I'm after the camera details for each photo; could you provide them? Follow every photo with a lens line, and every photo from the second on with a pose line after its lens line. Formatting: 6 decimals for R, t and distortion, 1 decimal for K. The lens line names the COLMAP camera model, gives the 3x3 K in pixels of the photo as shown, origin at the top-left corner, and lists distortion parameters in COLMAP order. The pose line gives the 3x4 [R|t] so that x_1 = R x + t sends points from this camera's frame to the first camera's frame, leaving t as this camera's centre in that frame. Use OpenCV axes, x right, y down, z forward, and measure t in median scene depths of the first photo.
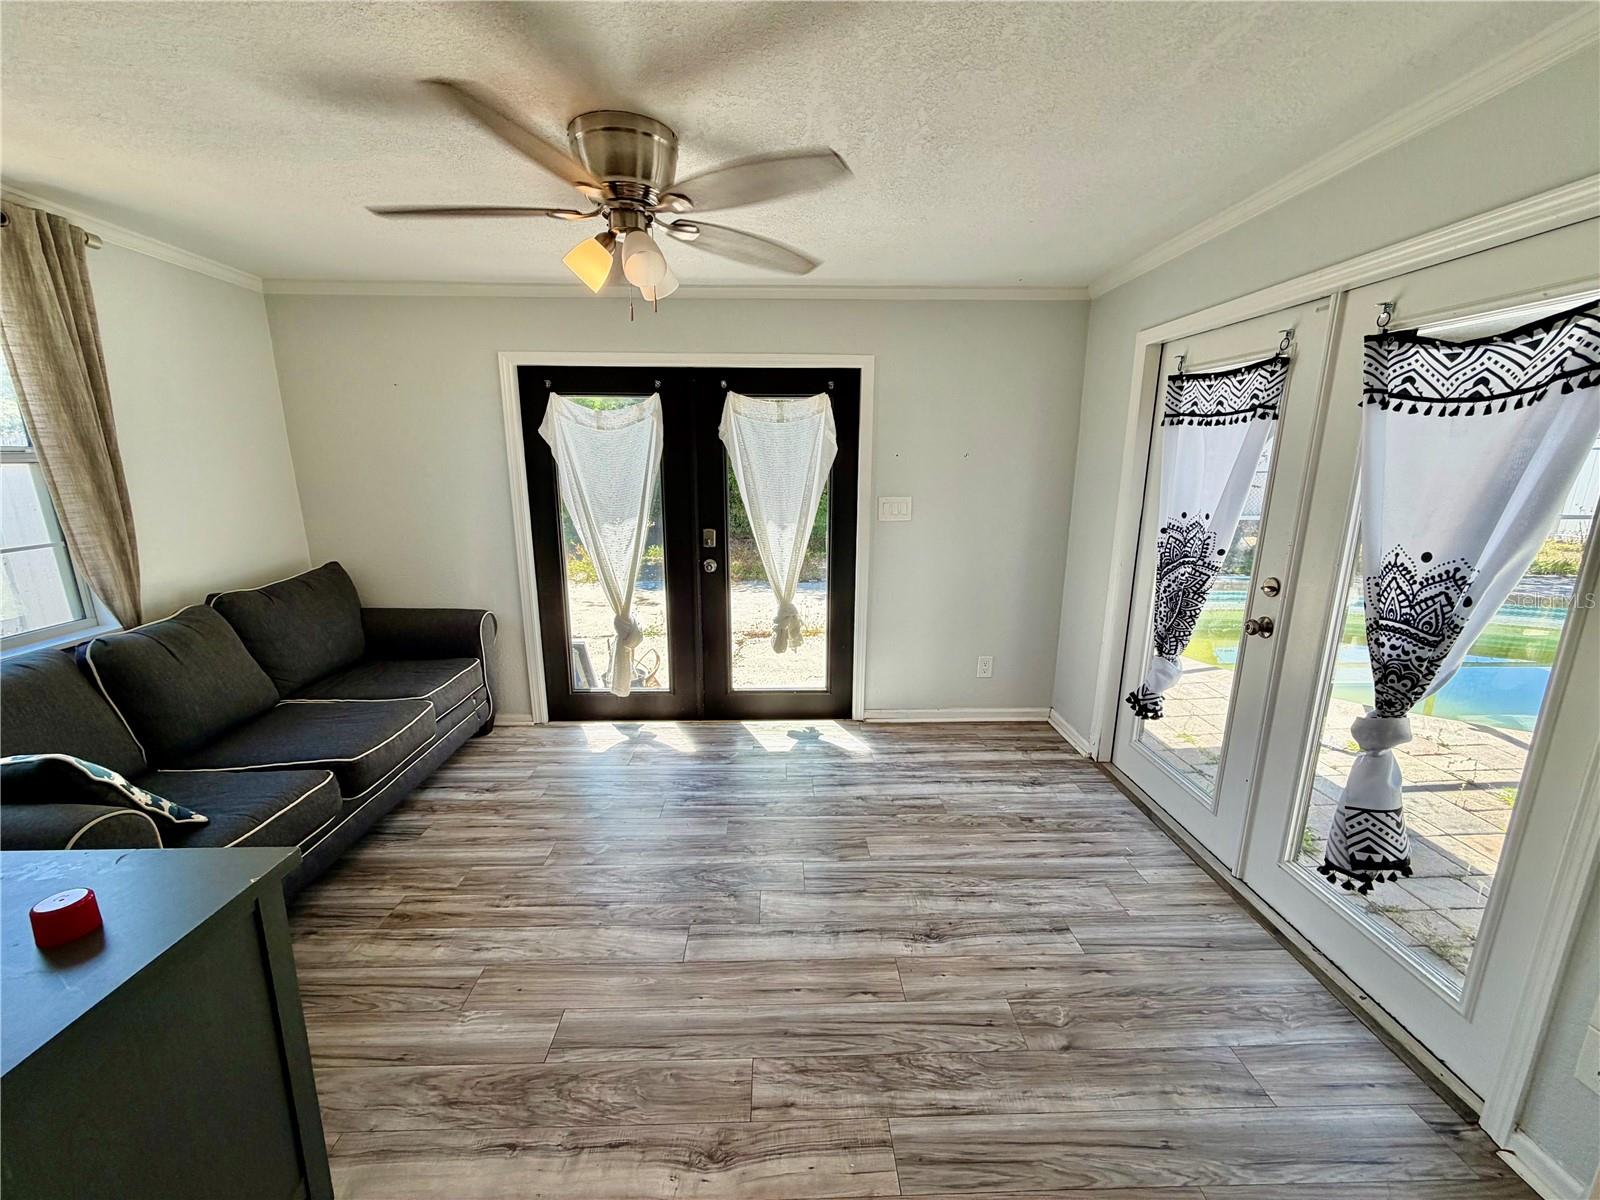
lens RADIAL K [[637.7, 0, 793.0], [0, 637.7, 601.7], [0, 0, 1]] dist [-0.000694, 0.000346]
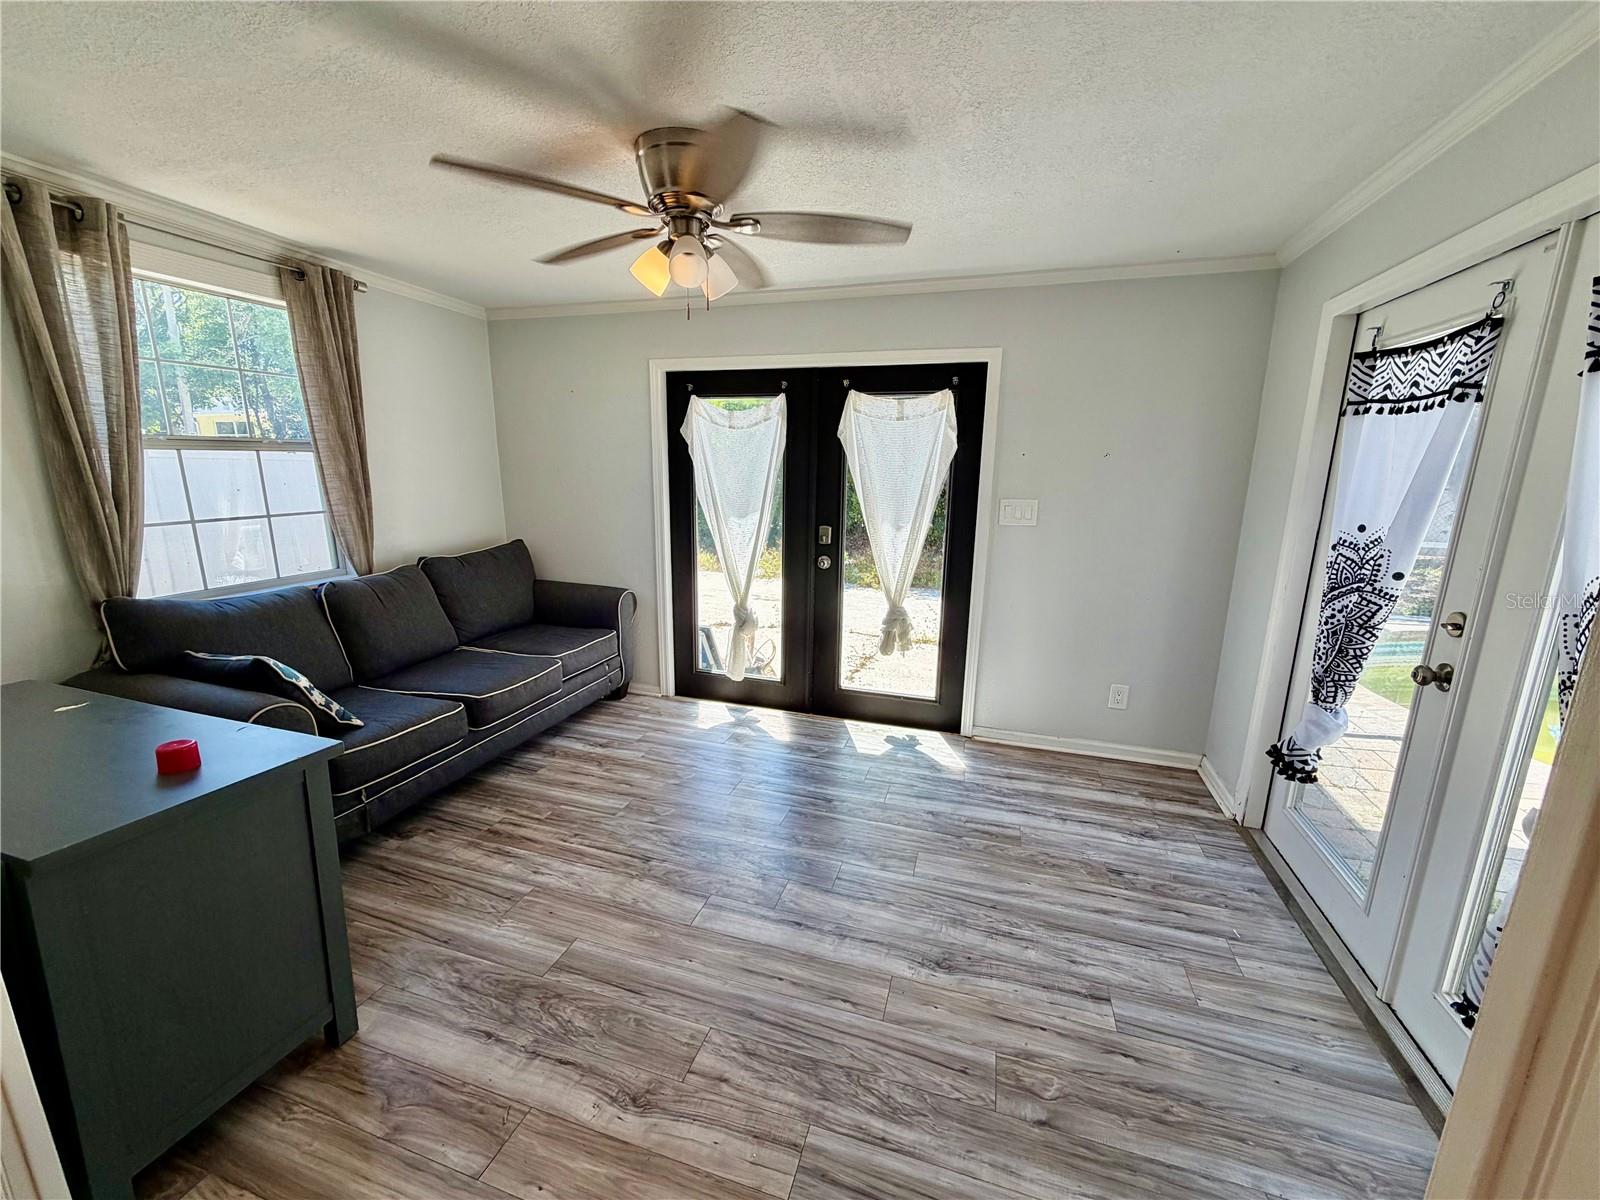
lens RADIAL K [[637.7, 0, 793.4], [0, 637.7, 601.4], [0, 0, 1]] dist [-0.000694, 0.000346]
pose [[0.944029, 0.080413, -0.319912, 0.233405], [-0.084954, 0.996385, -0.000242, 0.015325], [0.318736, 0.027407, 0.947447, 0.036275]]
